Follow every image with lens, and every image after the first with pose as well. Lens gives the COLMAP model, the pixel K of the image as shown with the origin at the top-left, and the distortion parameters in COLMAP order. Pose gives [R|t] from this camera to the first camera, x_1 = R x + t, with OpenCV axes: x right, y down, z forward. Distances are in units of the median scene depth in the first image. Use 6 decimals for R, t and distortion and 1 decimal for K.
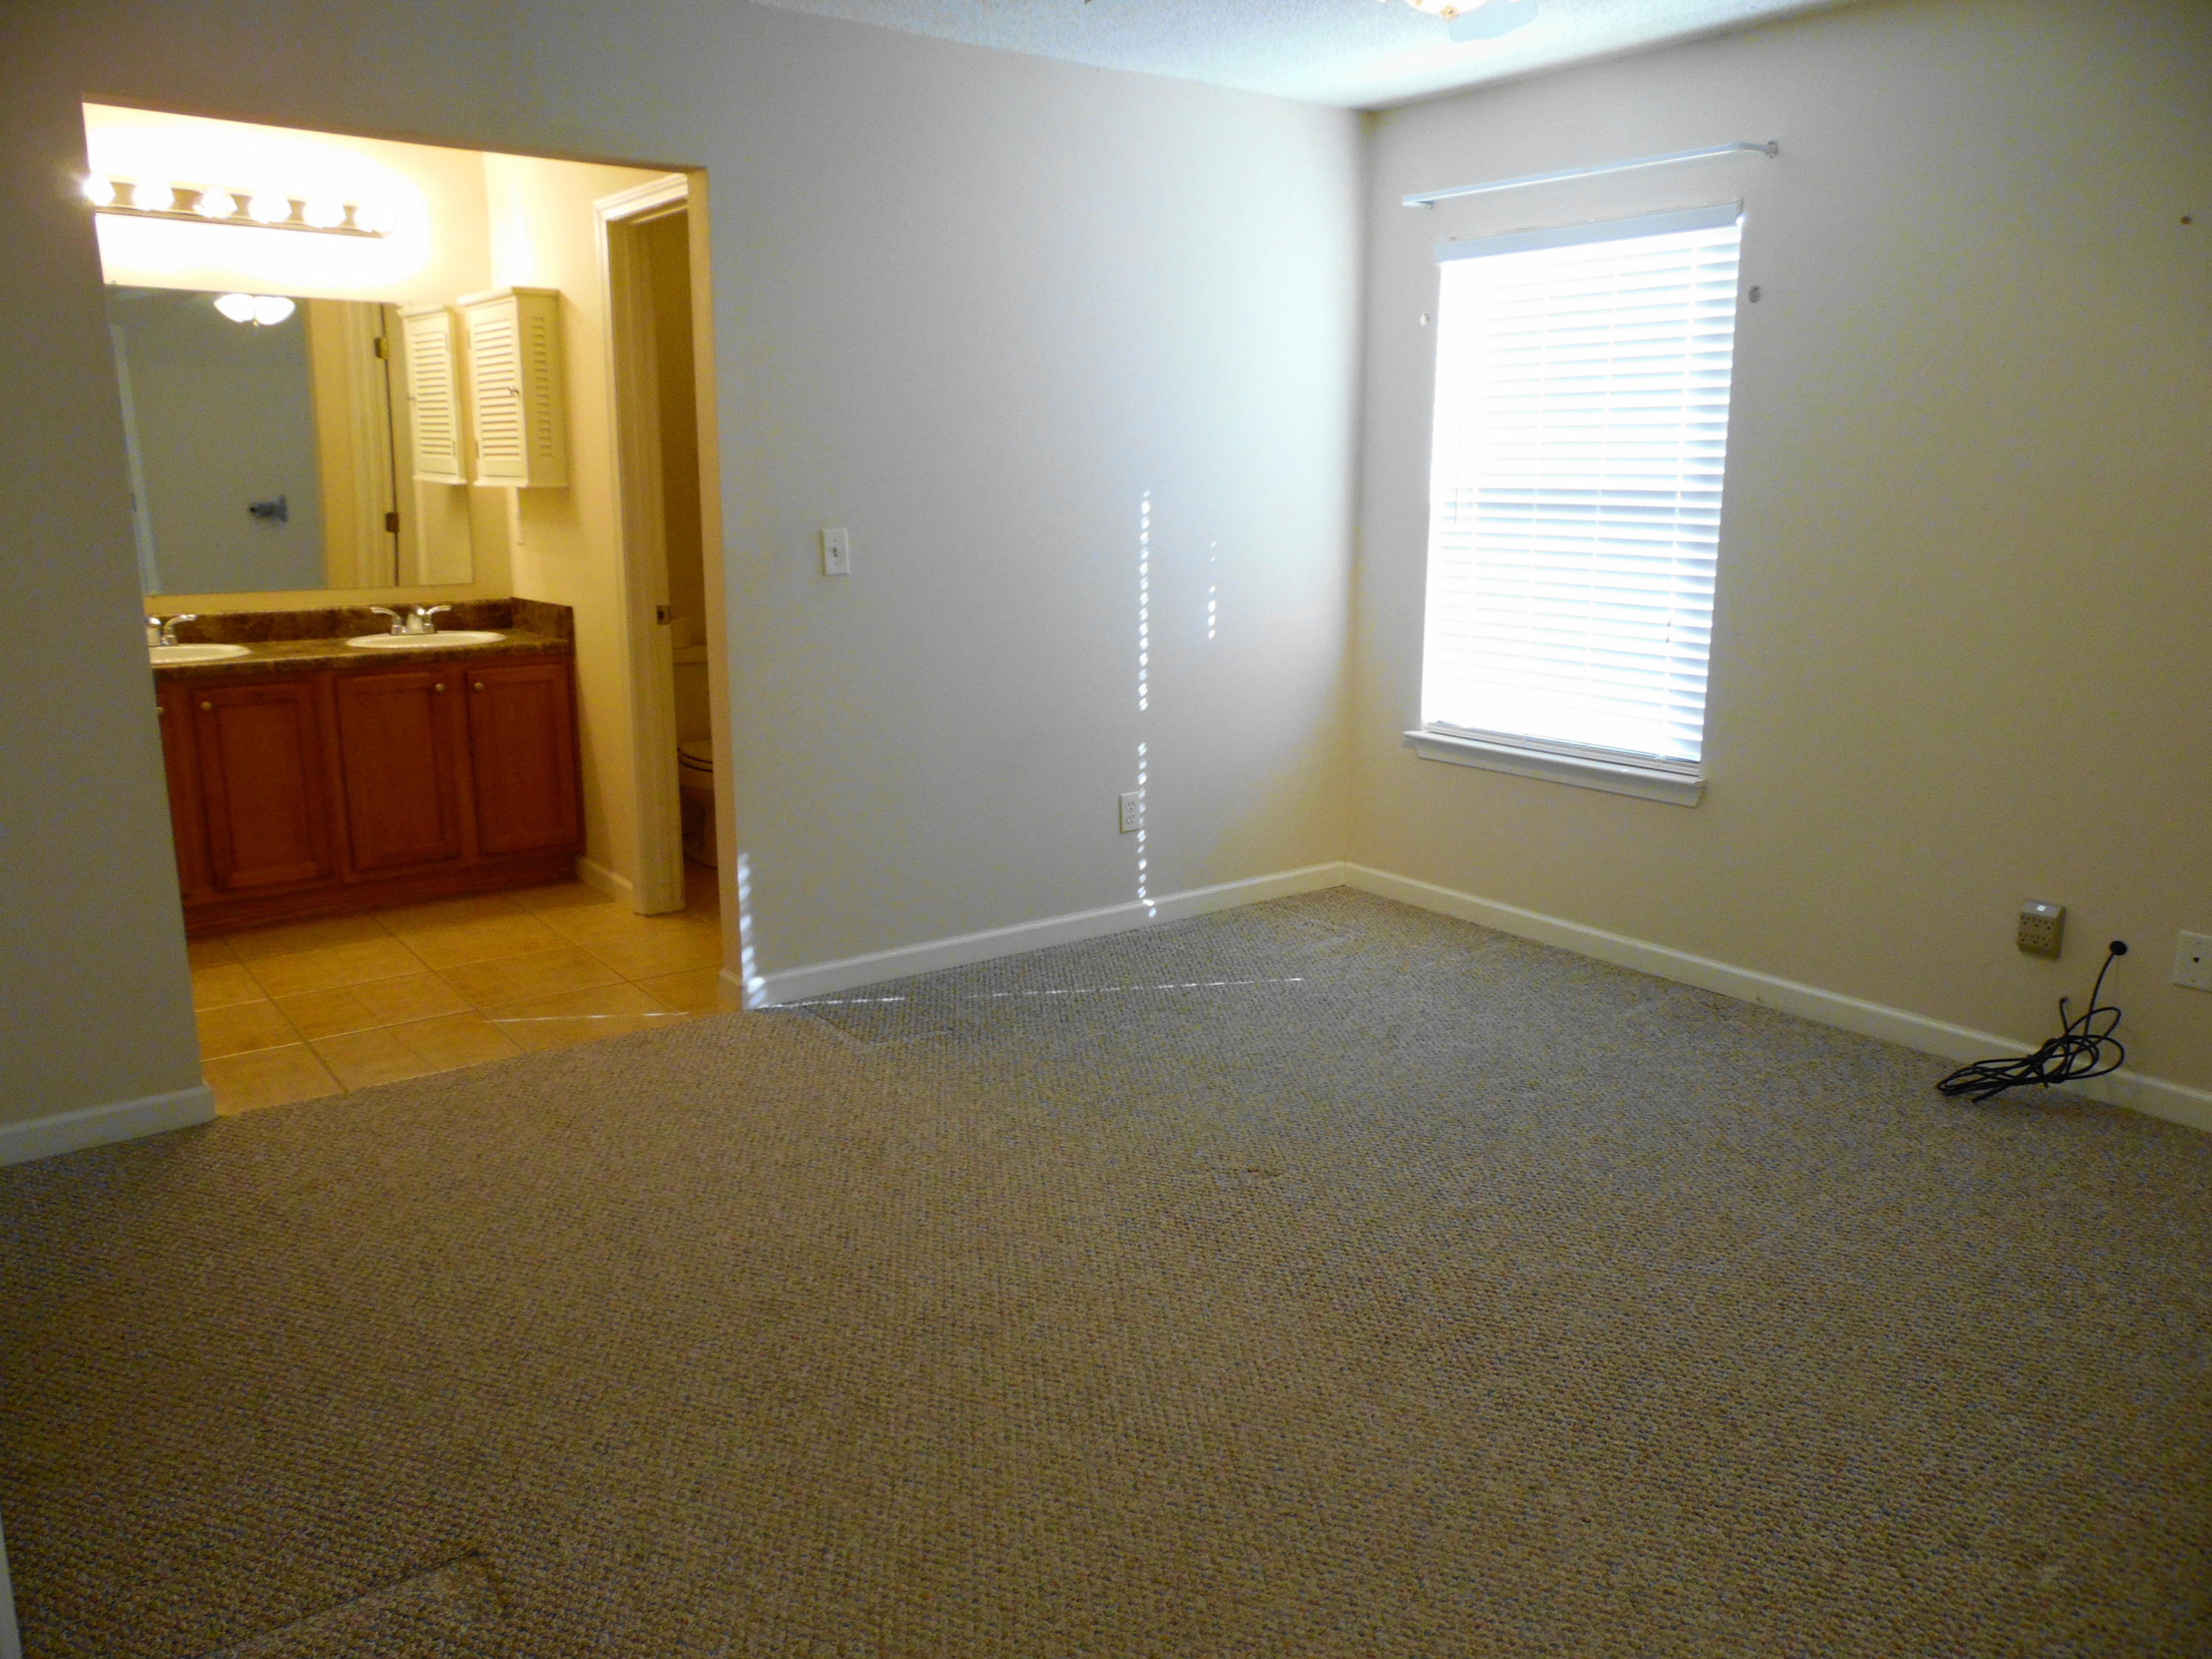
lens RADIAL K [[1655.0, 0, 1106.2], [0, 1655.0, 839.4], [0, 0, 1]] dist [-0.018903, 0.043632]
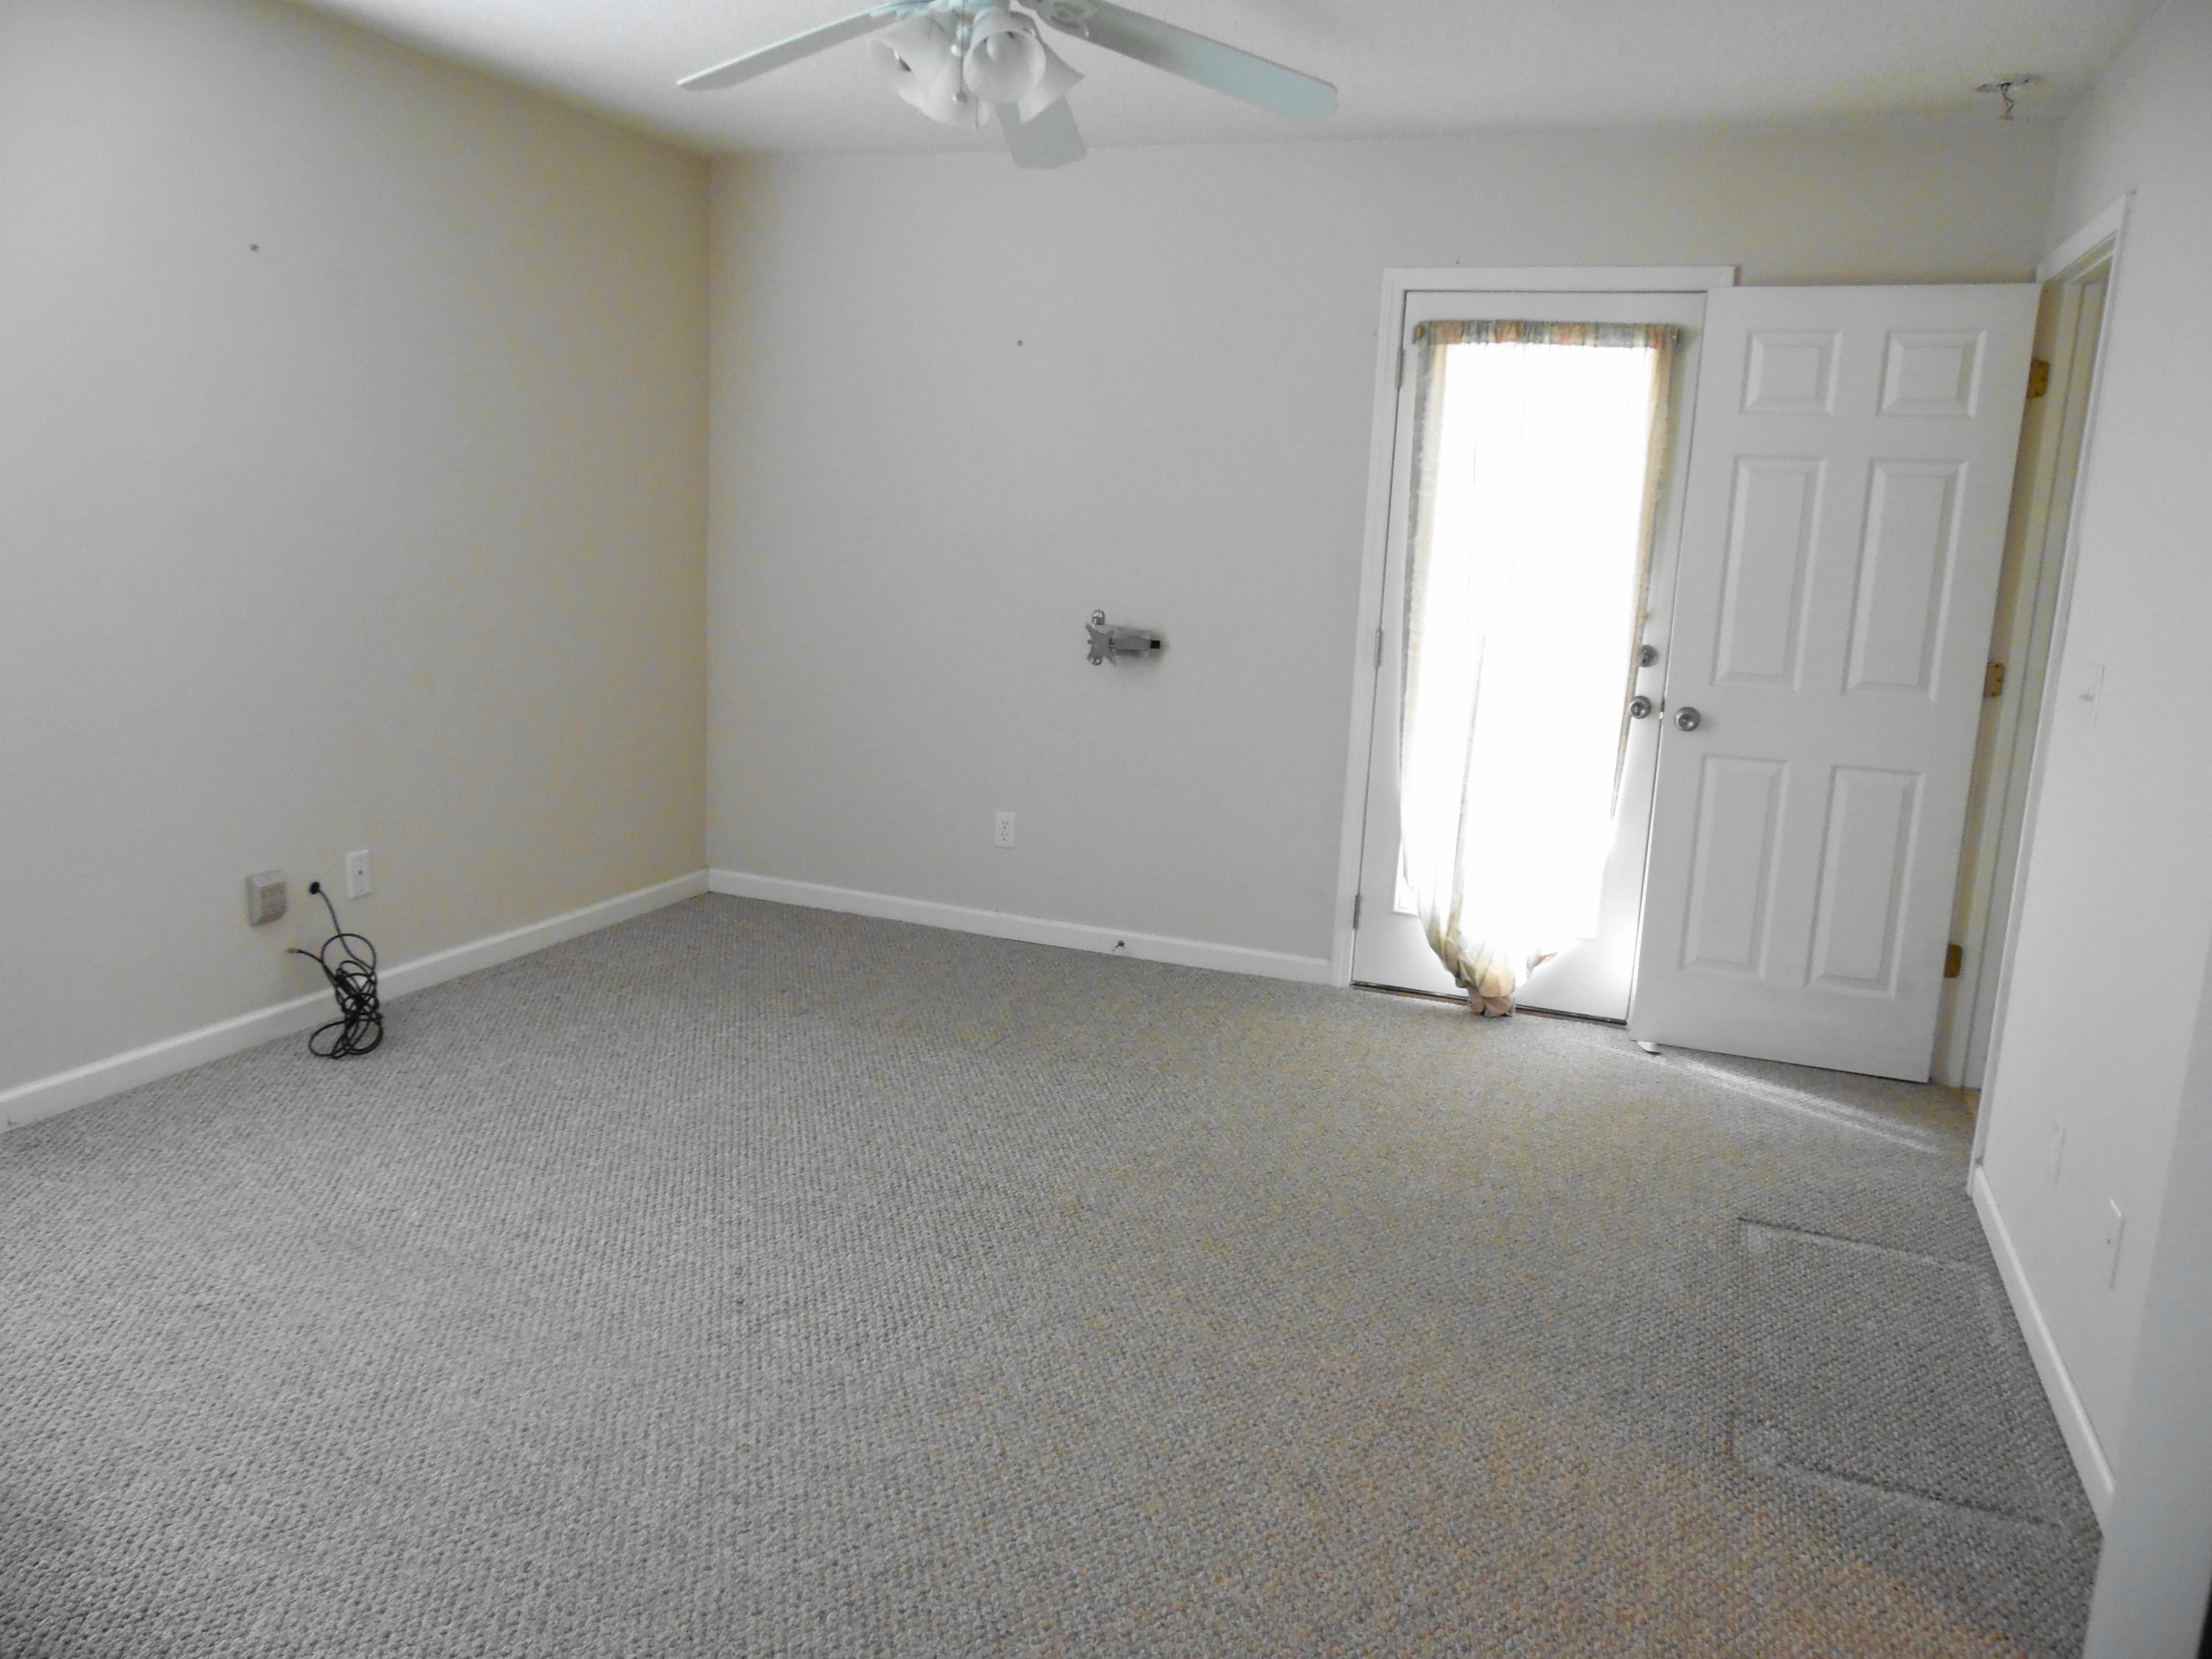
lens RADIAL K [[1655.0, 0, 1107.4], [0, 1655.0, 832.4], [0, 0, 1]] dist [-0.018903, 0.043632]
pose [[-0.535910, -0.194885, 0.821474, -0.716999], [0.134123, 0.940986, 0.310736, -0.295039], [-0.833554, 0.276705, -0.478145, 1.266781]]
